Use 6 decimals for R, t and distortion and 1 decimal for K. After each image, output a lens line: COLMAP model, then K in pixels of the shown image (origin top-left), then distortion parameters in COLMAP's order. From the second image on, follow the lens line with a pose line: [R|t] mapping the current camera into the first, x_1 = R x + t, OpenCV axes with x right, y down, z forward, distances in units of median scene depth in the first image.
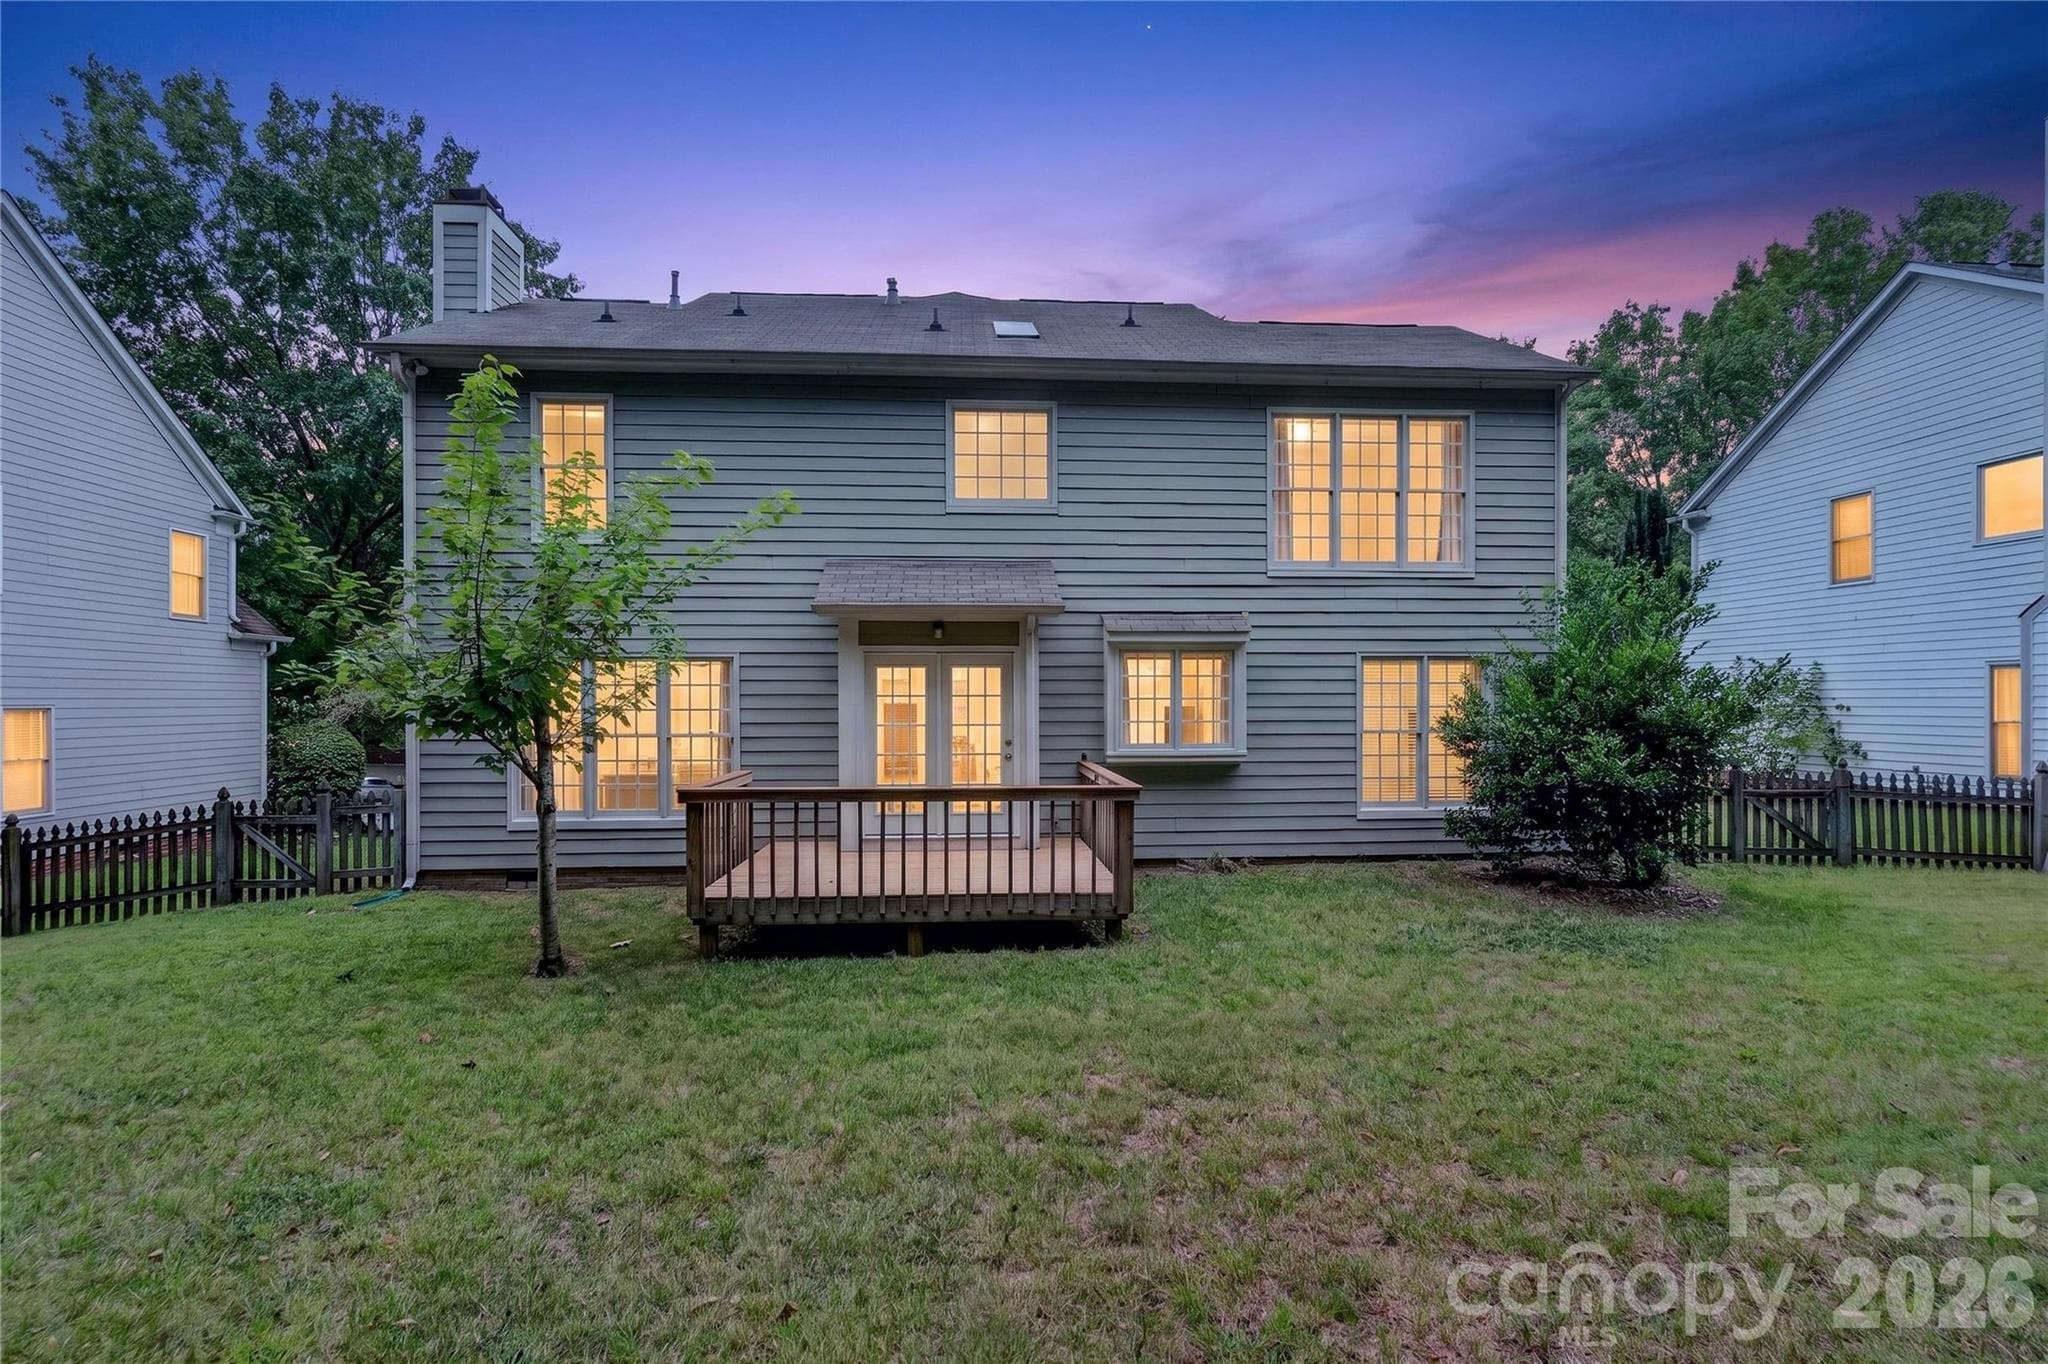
lens RADIAL K [[905.2, 0, 1024.0], [0, 905.2, 682.0], [0, 0, 1]] dist [0.002772, 0.000371]
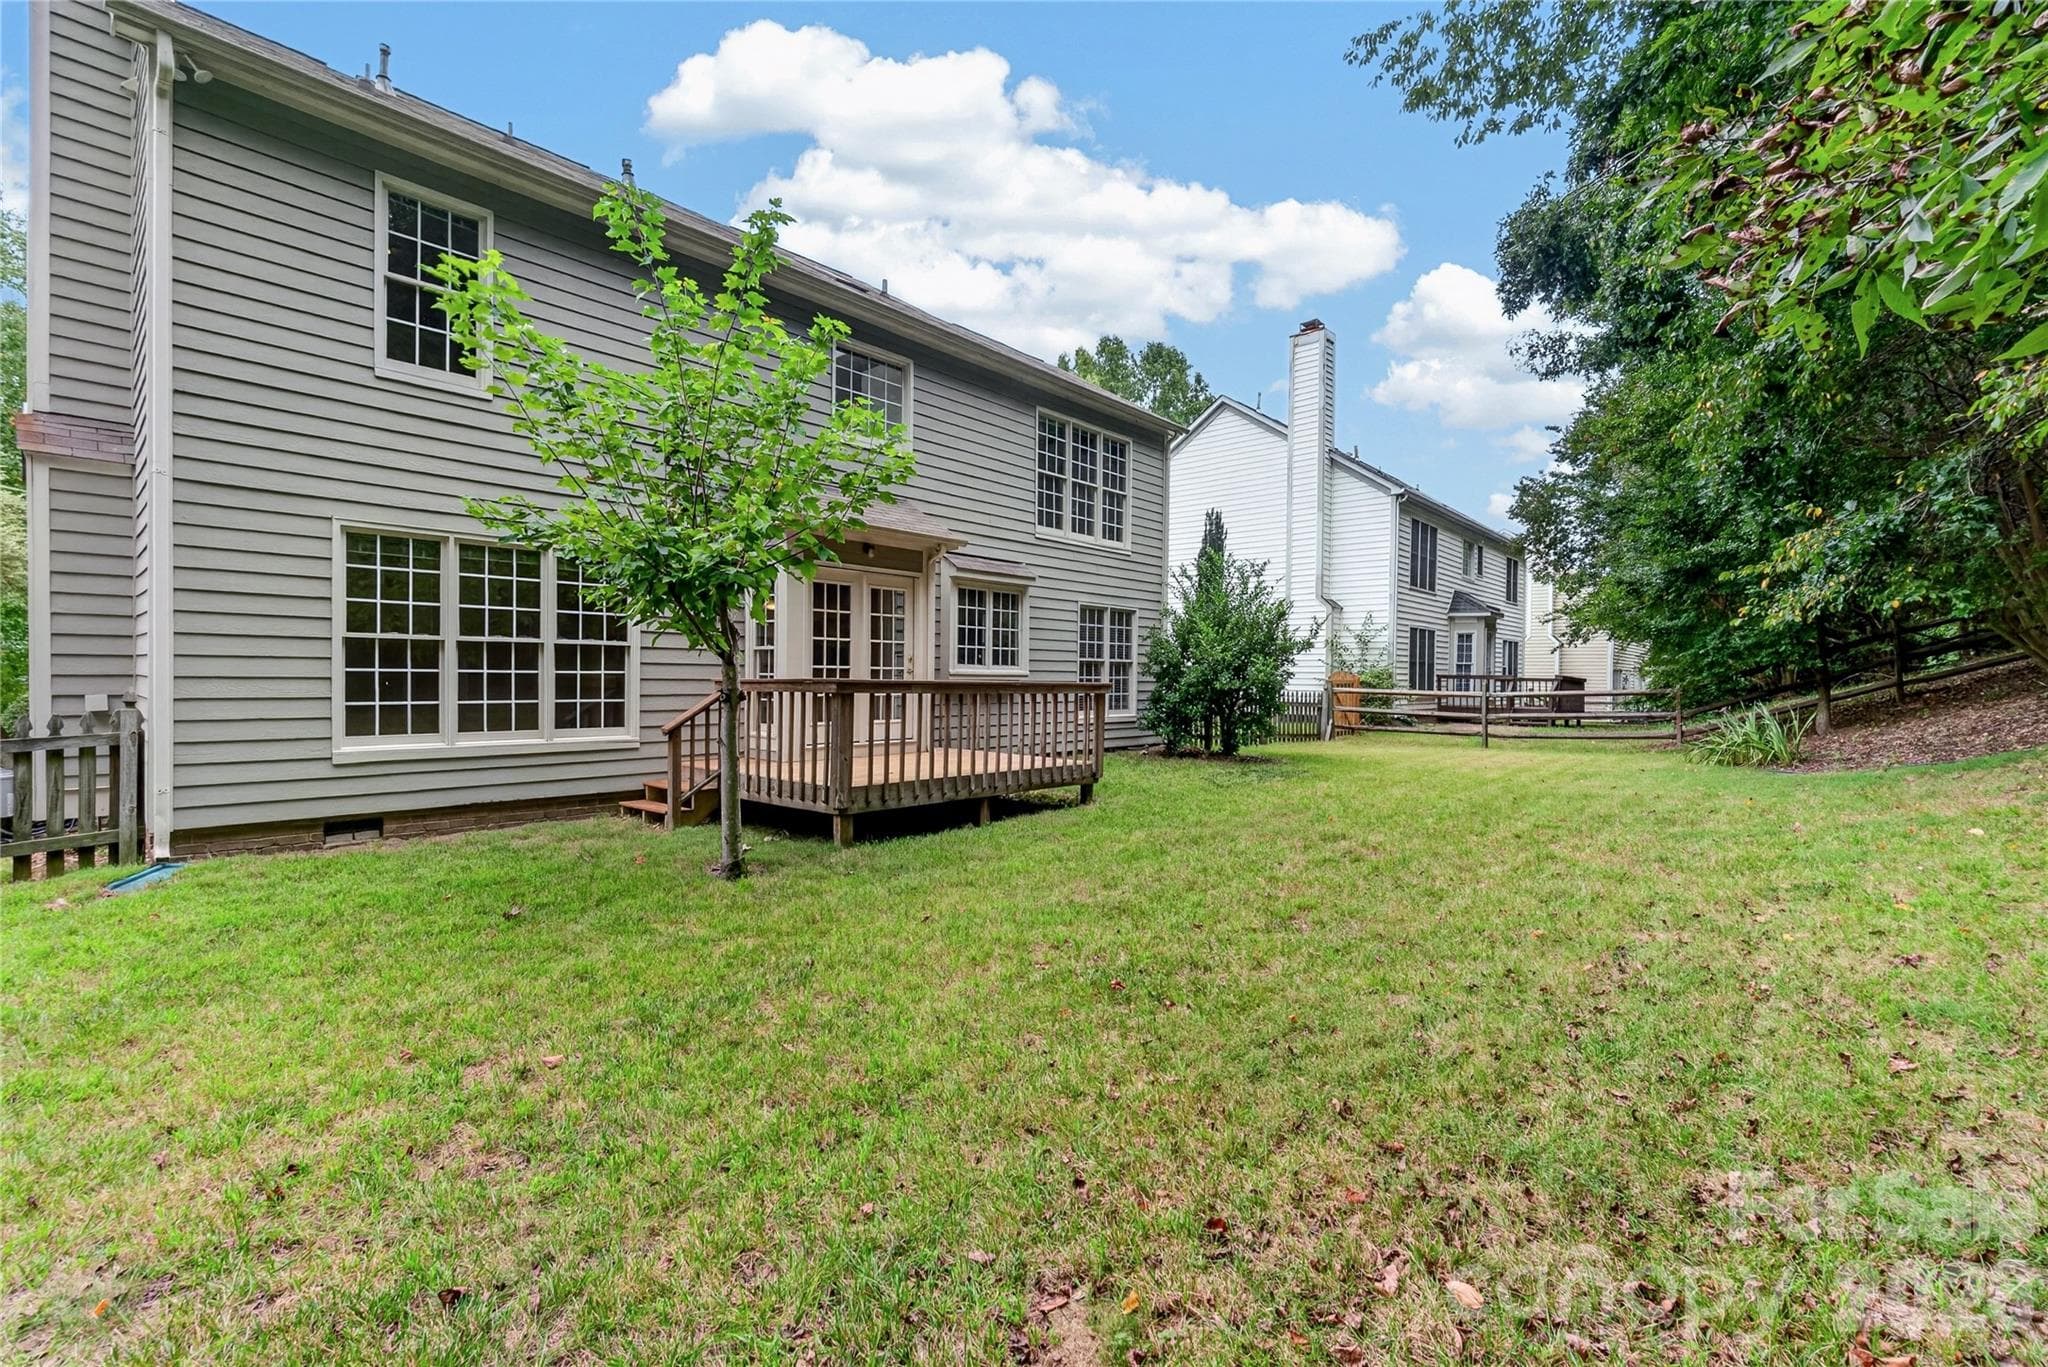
lens RADIAL K [[912.3, 0, 1024.0], [0, 912.3, 683.5], [0, 0, 1]] dist [-0.000509, -0.000178]
pose [[0.706374, 0.007200, 0.707802, -0.605613], [-0.025266, 0.999568, 0.015048, 0.065075], [-0.707388, -0.028512, 0.706250, 0.087986]]
